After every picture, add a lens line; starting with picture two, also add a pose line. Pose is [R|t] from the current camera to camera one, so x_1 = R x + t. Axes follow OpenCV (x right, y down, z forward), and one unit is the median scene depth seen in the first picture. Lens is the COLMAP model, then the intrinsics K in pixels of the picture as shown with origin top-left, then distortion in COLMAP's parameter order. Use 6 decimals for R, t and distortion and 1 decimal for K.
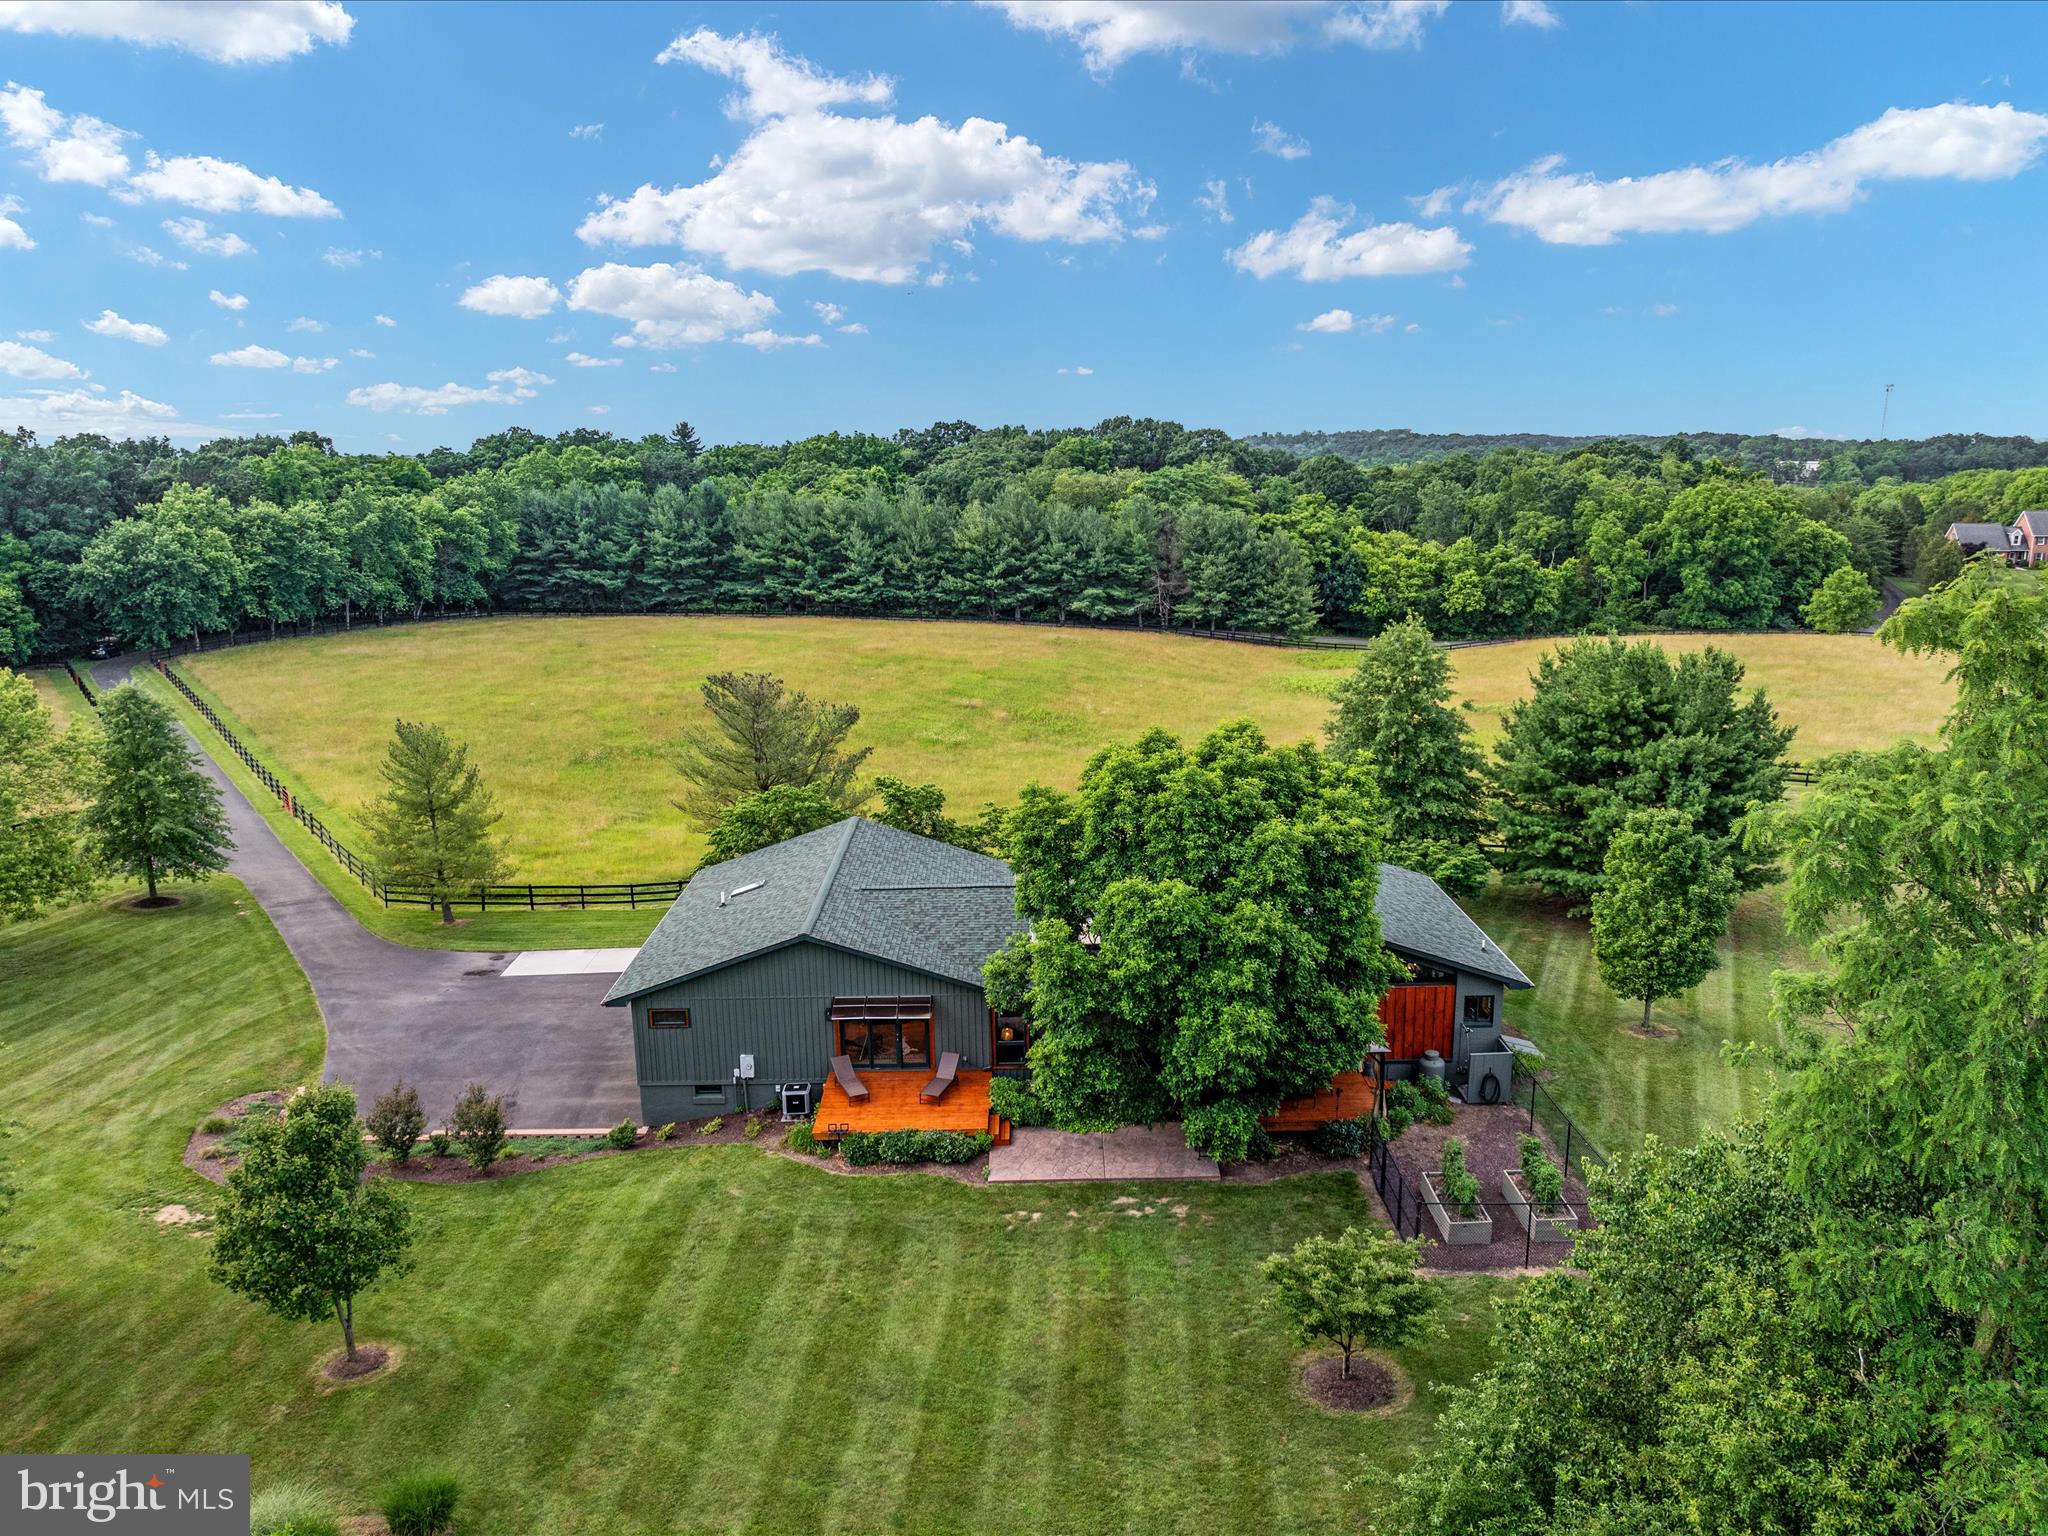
lens RADIAL K [[1443.8, 0, 1039.4], [0, 1443.8, 766.3], [0, 0, 1]] dist [-0.039526, -0.003031]
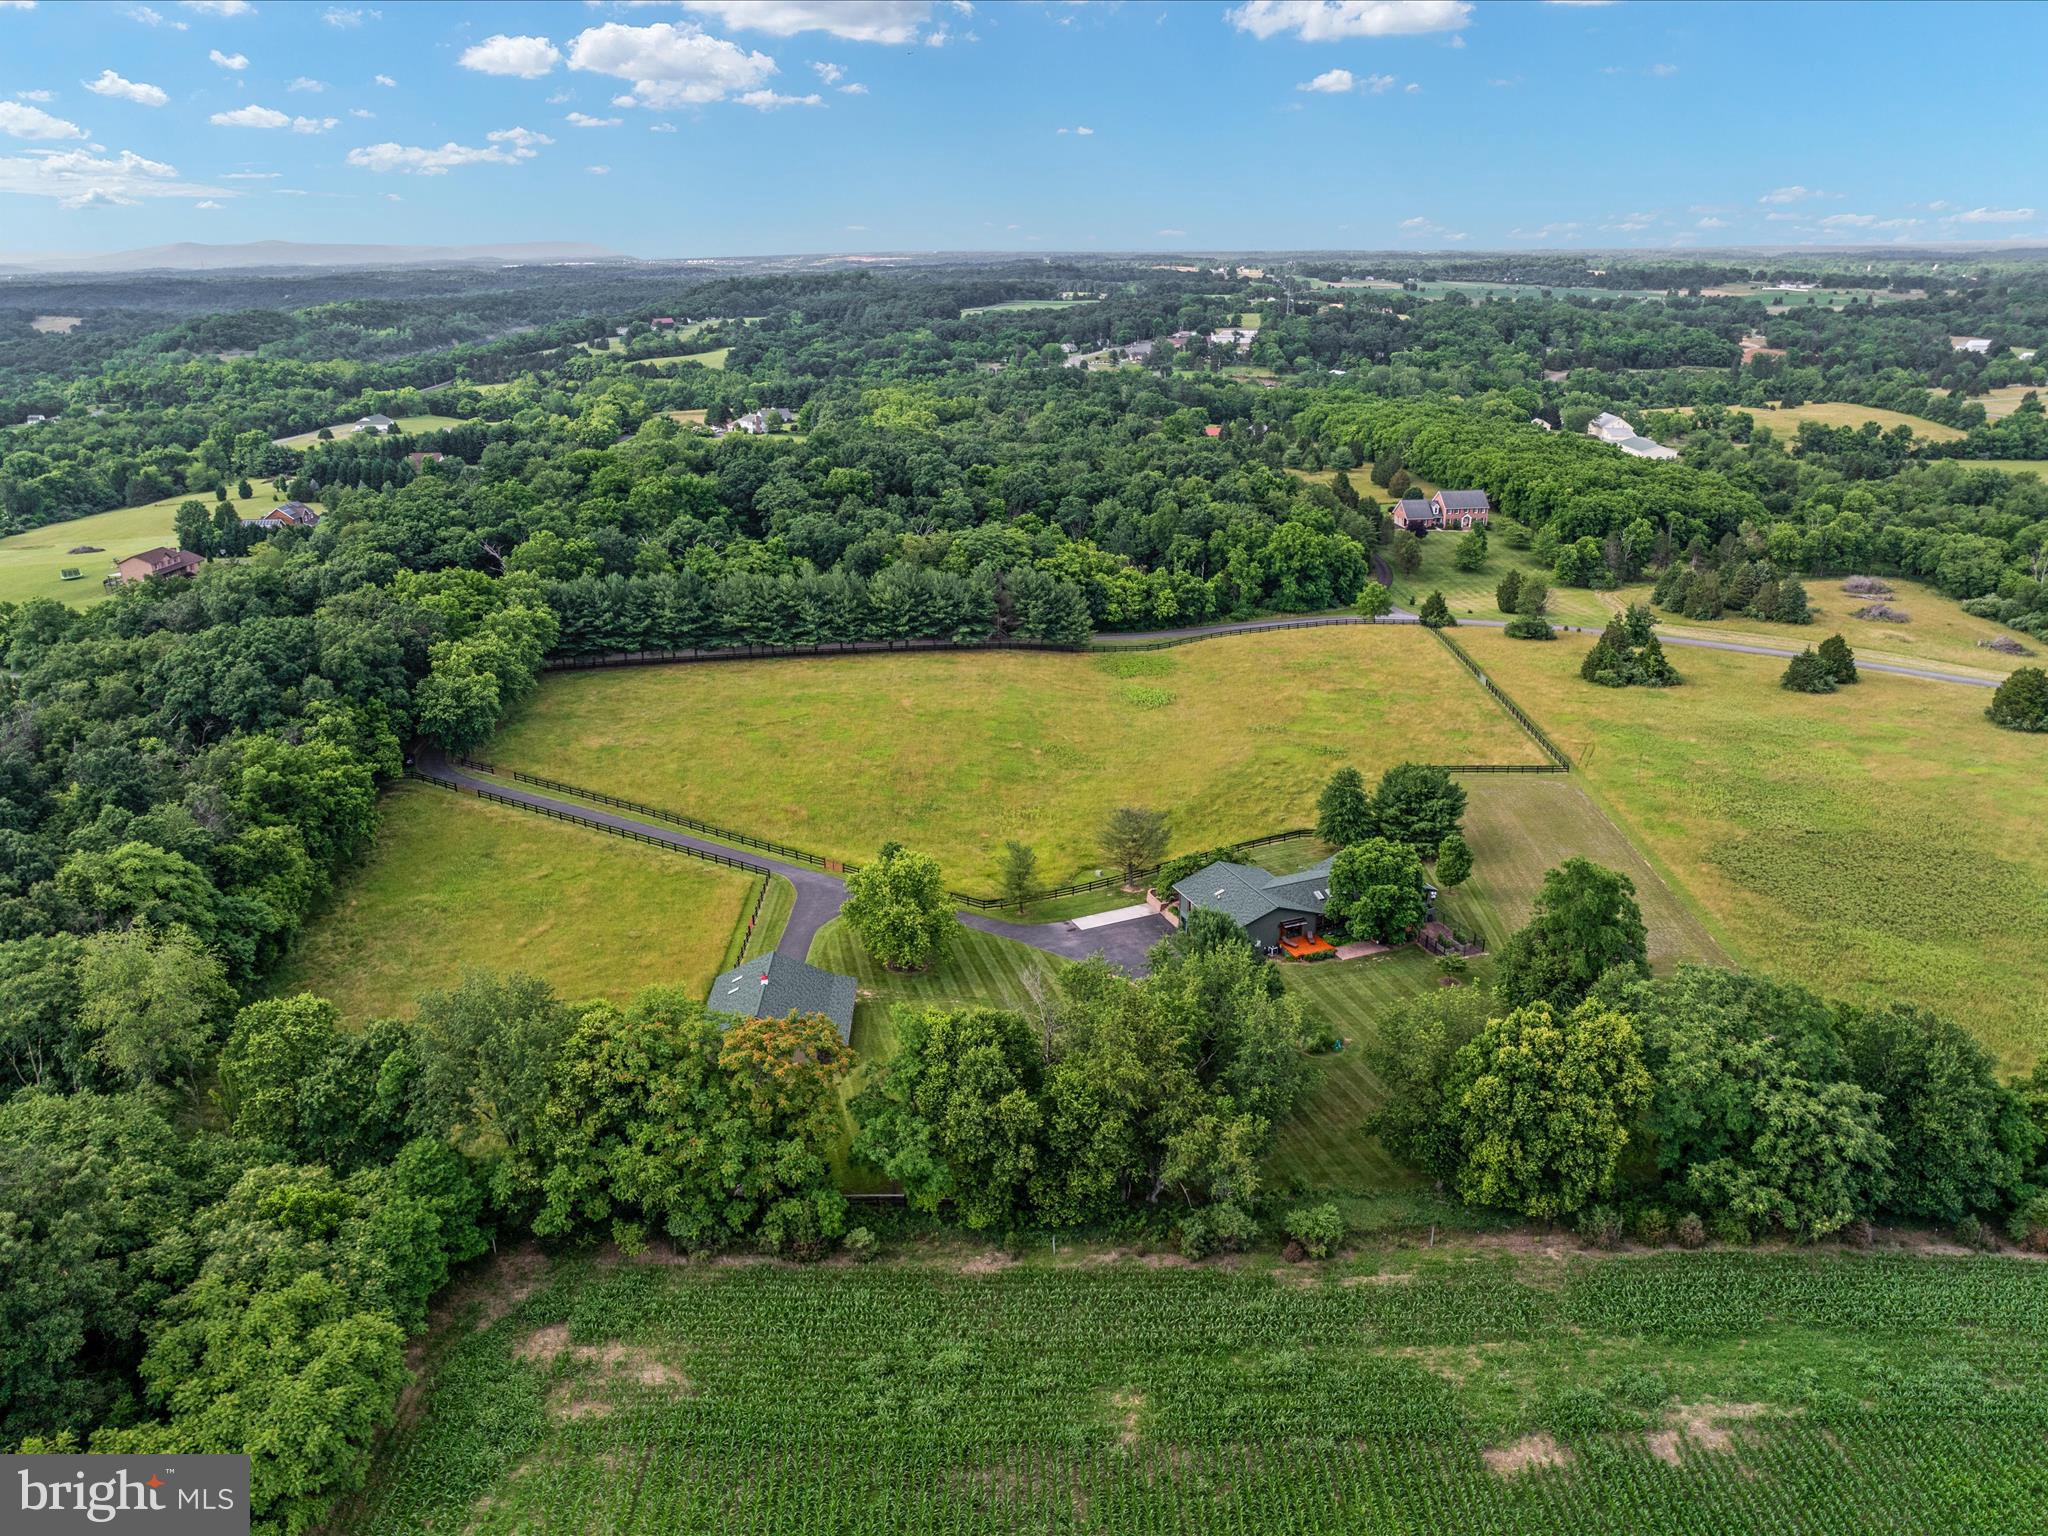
lens RADIAL K [[1443.8, 0, 1039.4], [0, 1443.8, 766.3], [0, 0, 1]] dist [-0.039526, -0.003031]
pose [[0.926771, -0.121685, 0.355372, -0.453584], [0.075863, 0.987213, 0.140196, -0.183131], [-0.367887, -0.102970, 0.924152, -0.493533]]
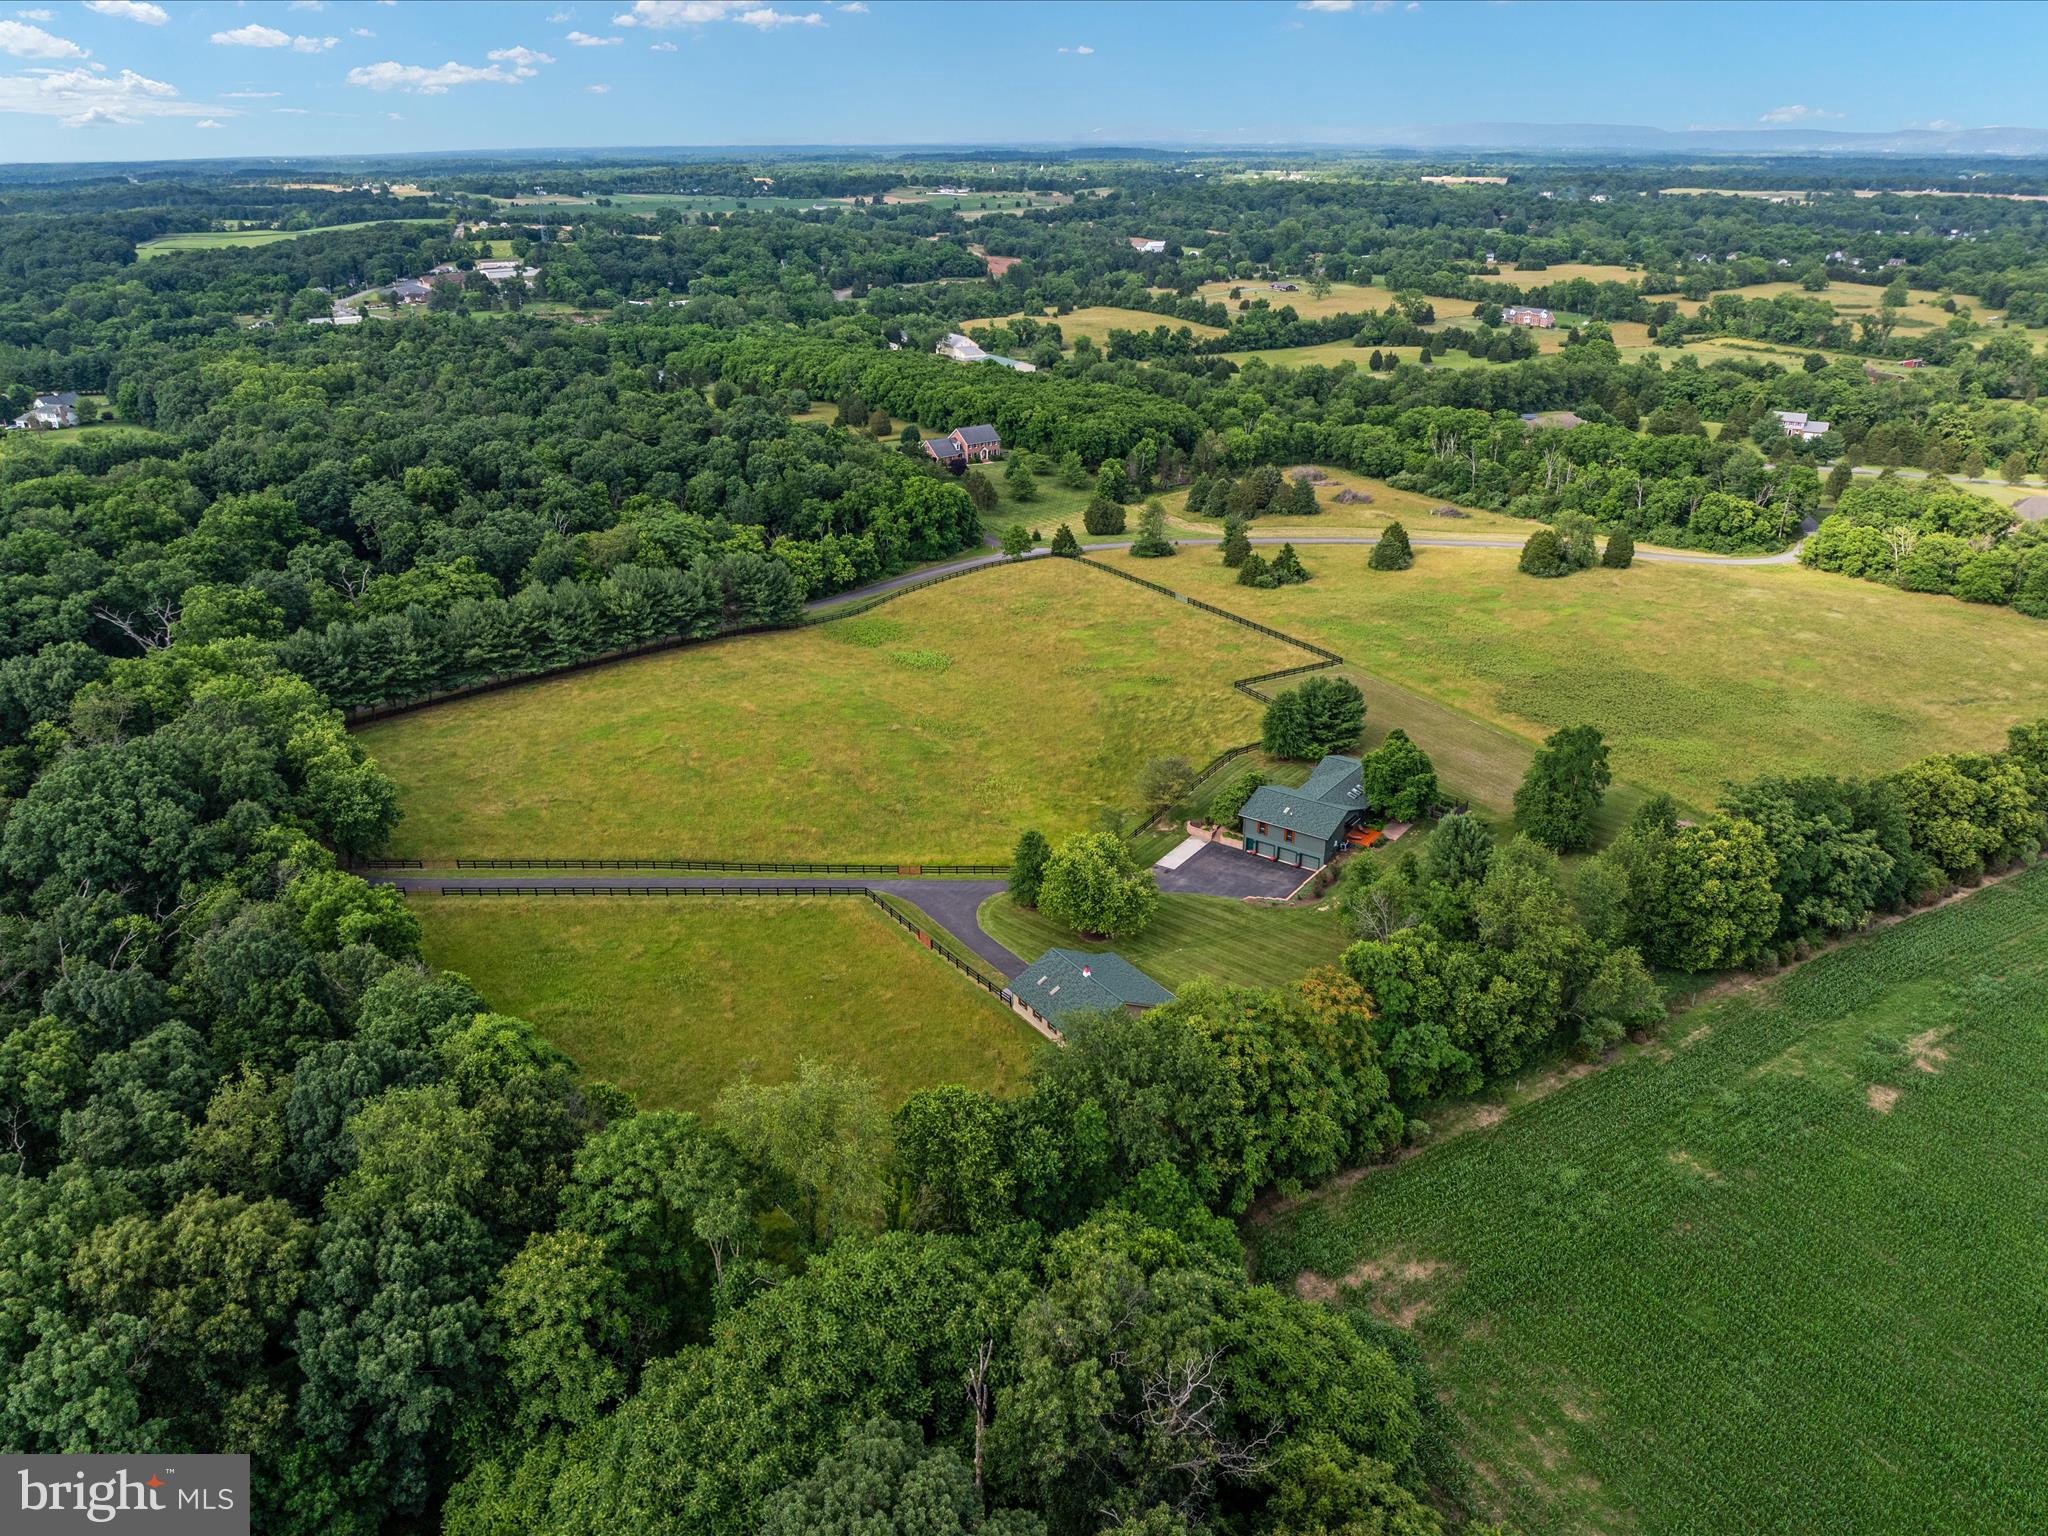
lens RADIAL K [[1443.8, 0, 1039.4], [0, 1443.8, 766.3], [0, 0, 1]] dist [-0.039526, -0.003031]
pose [[0.595026, -0.307368, 0.742609, -0.921901], [0.167201, 0.951106, 0.259693, -0.308657], [-0.786122, -0.030359, 0.617325, -0.244528]]
